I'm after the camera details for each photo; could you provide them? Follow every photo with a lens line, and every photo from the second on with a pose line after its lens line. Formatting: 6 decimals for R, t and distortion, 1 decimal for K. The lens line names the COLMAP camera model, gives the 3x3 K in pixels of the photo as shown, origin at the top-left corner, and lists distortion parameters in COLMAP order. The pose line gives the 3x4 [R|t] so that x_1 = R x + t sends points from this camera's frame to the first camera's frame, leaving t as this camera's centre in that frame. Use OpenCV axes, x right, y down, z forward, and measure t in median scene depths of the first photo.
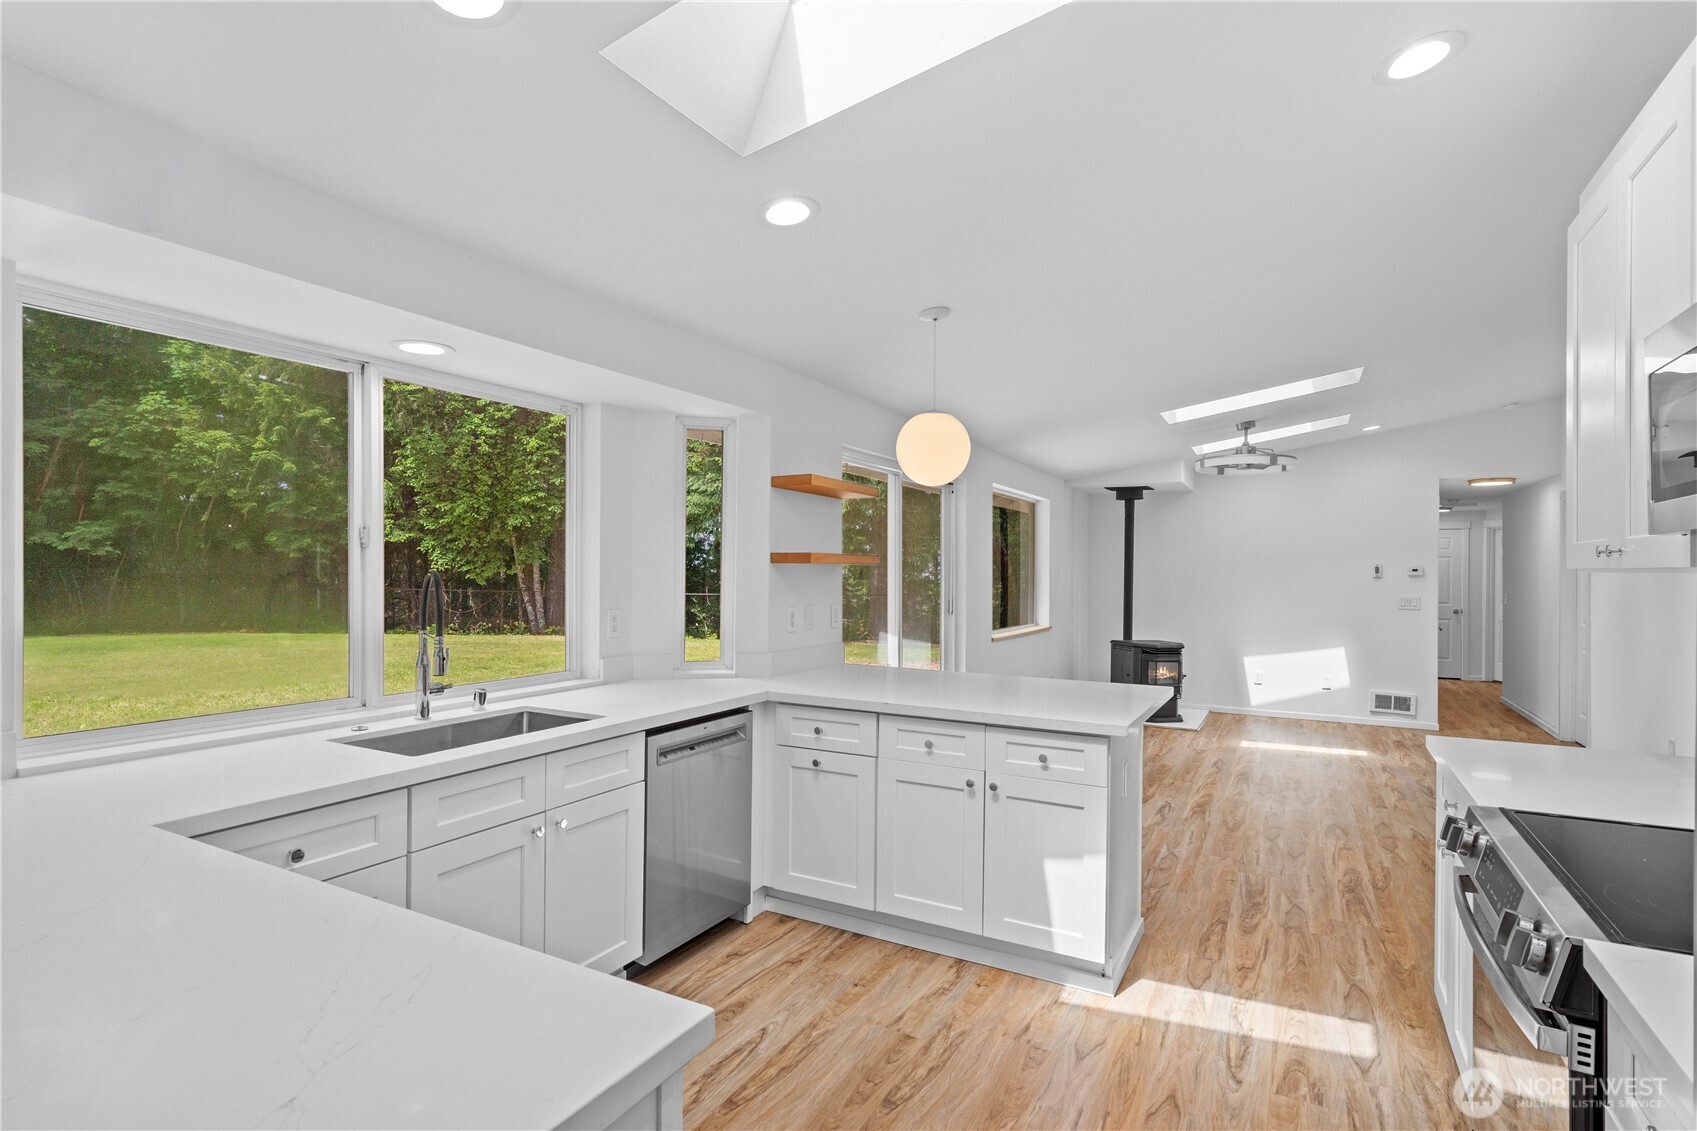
lens RADIAL K [[829.8, 0, 844.4], [0, 829.8, 567.2], [0, 0, 1]] dist [-0.011925, 0.000154]
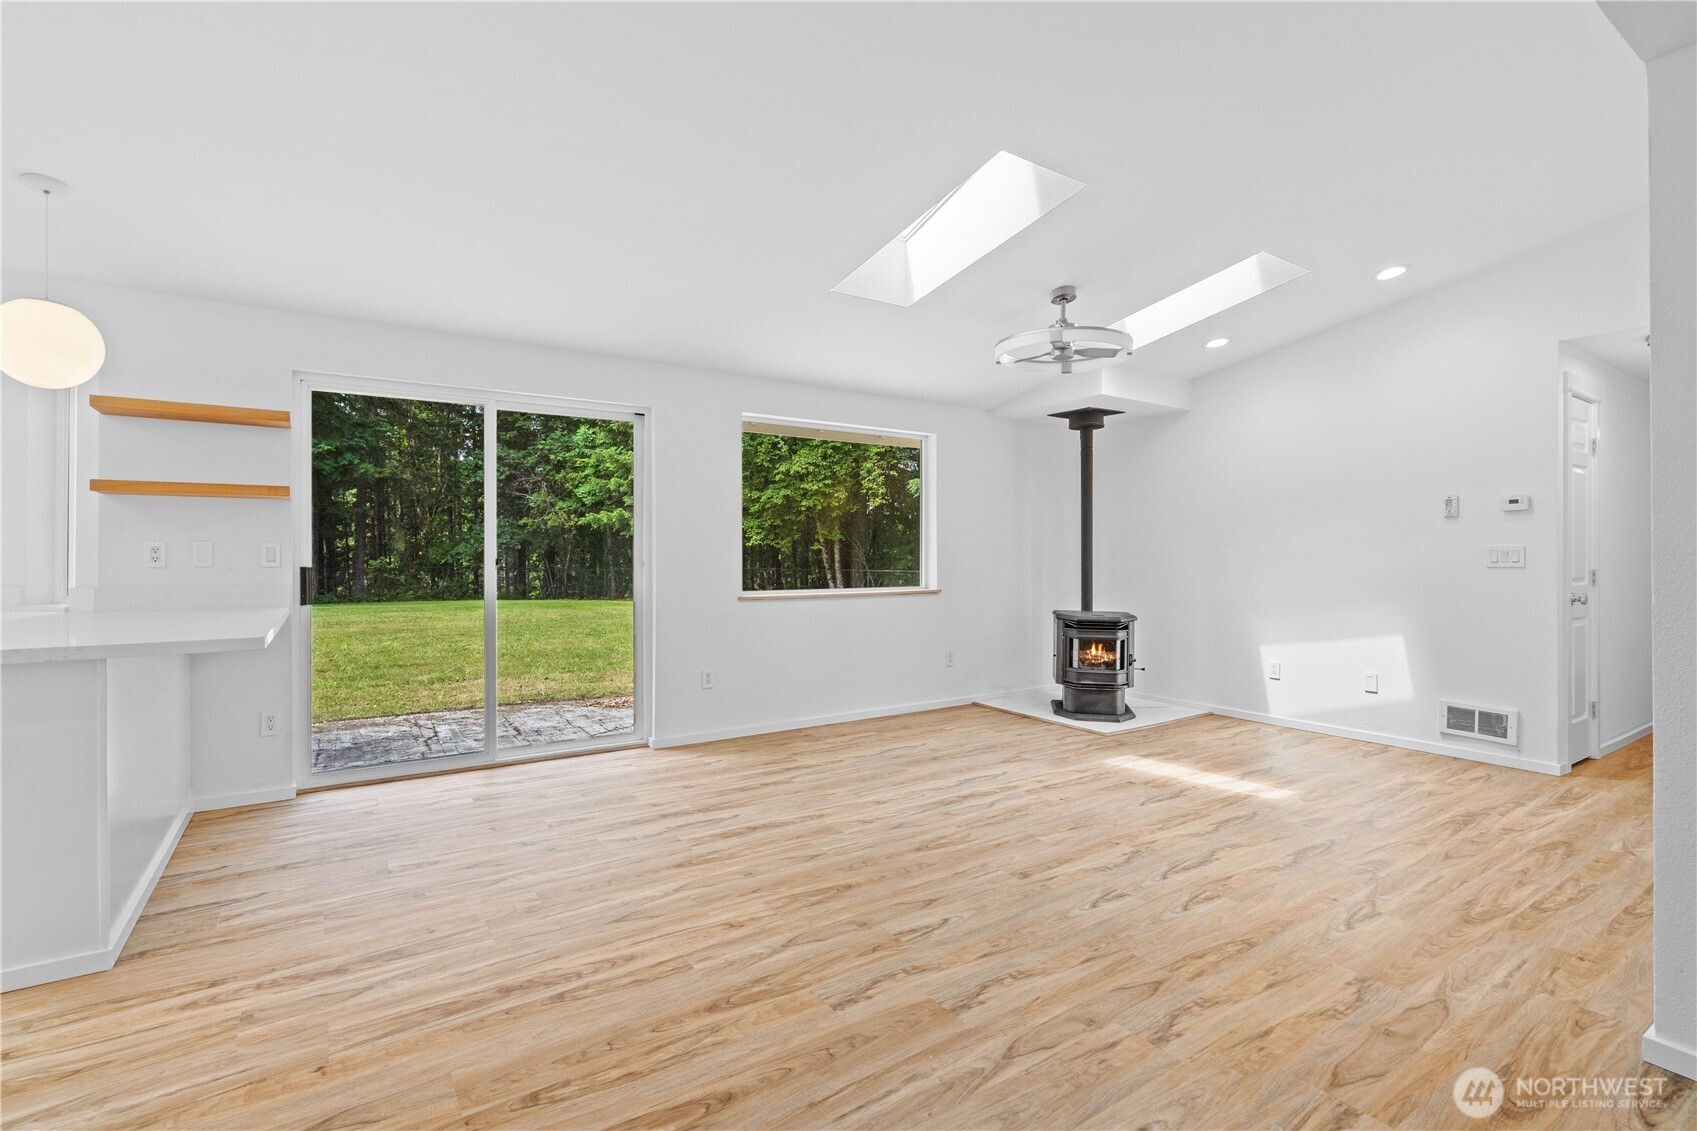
lens RADIAL K [[776.3, 0, 851.1], [0, 776.3, 560.5], [0, 0, 1]] dist [-0.005476, 0.002233]
pose [[0.893119, -0.006317, -0.449776, 0.514723], [0.011141, 0.999905, 0.008079, 0.035784], [0.449682, -0.012227, 0.893105, 0.286083]]
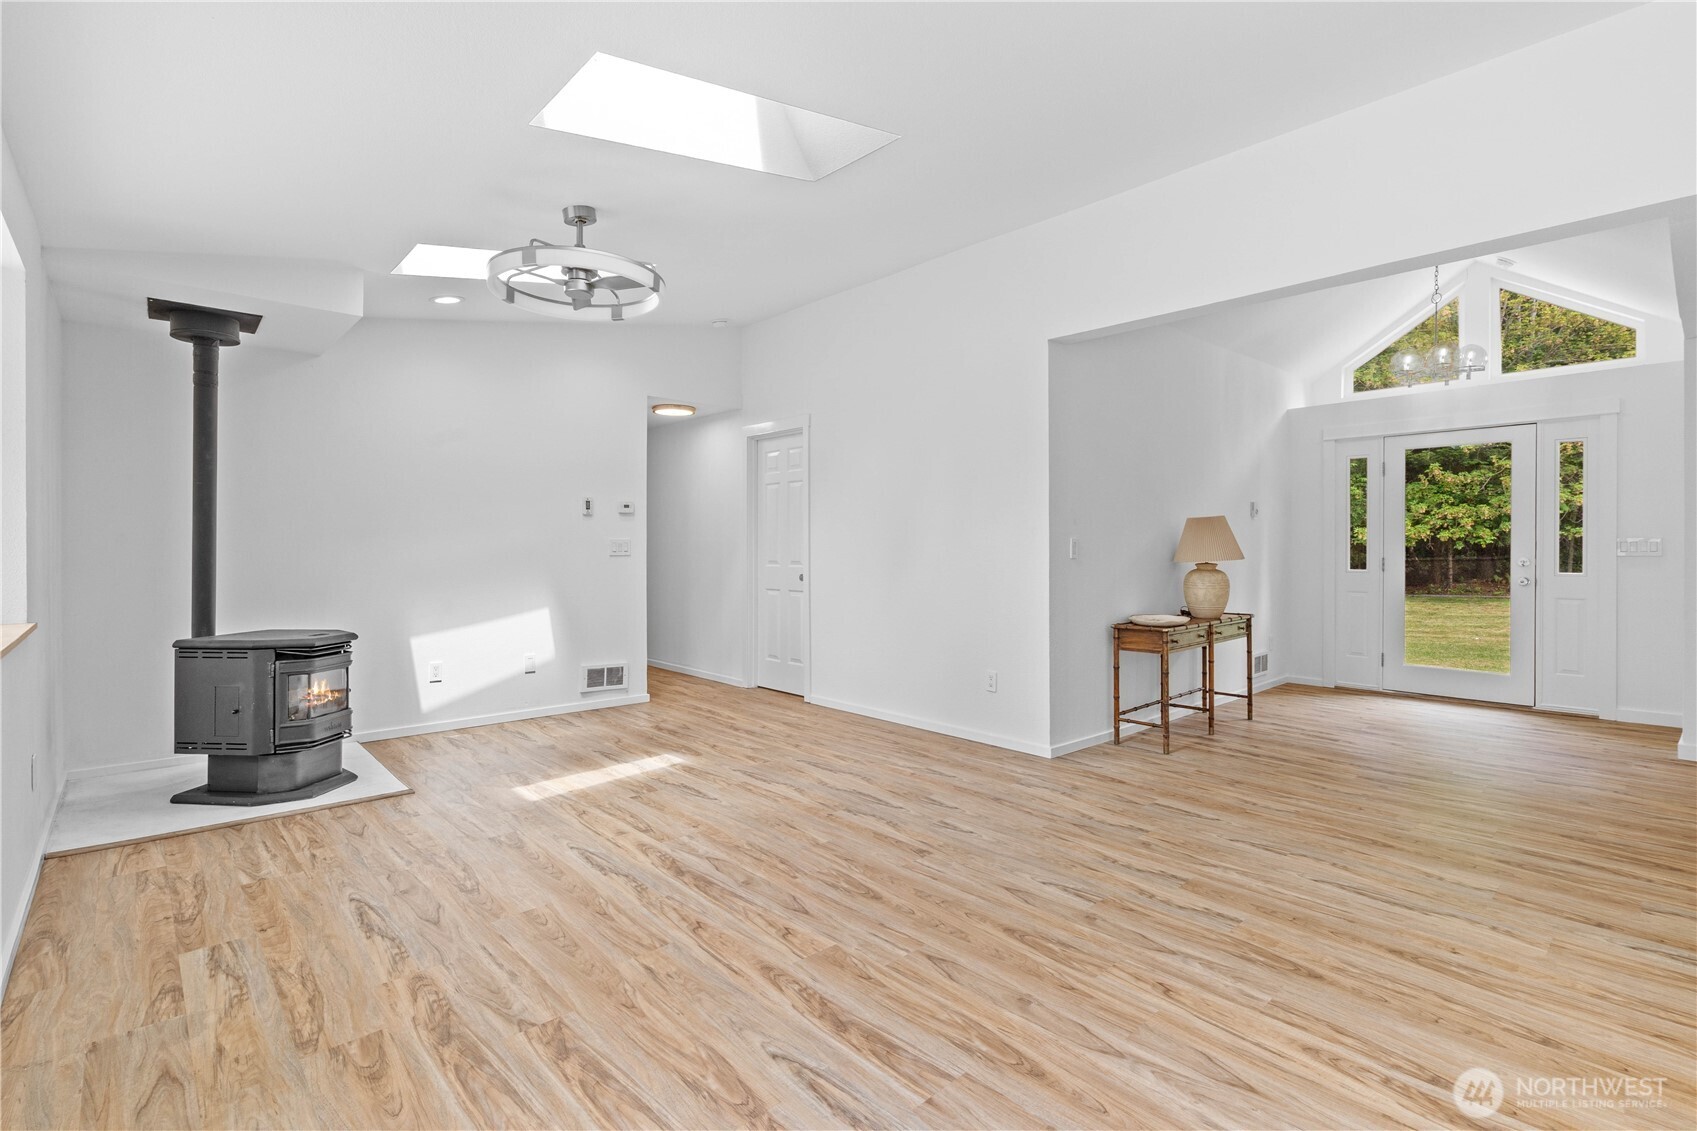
lens RADIAL K [[776.3, 0, 828.9], [0, 776.3, 550.6], [0, 0, 1]] dist [-0.005476, 0.002233]
pose [[0.333543, -0.013021, 0.942645, 0.047997], [-0.003712, 0.999879, 0.015125, 0.033598], [-0.942727, -0.008544, 0.333455, 0.564048]]
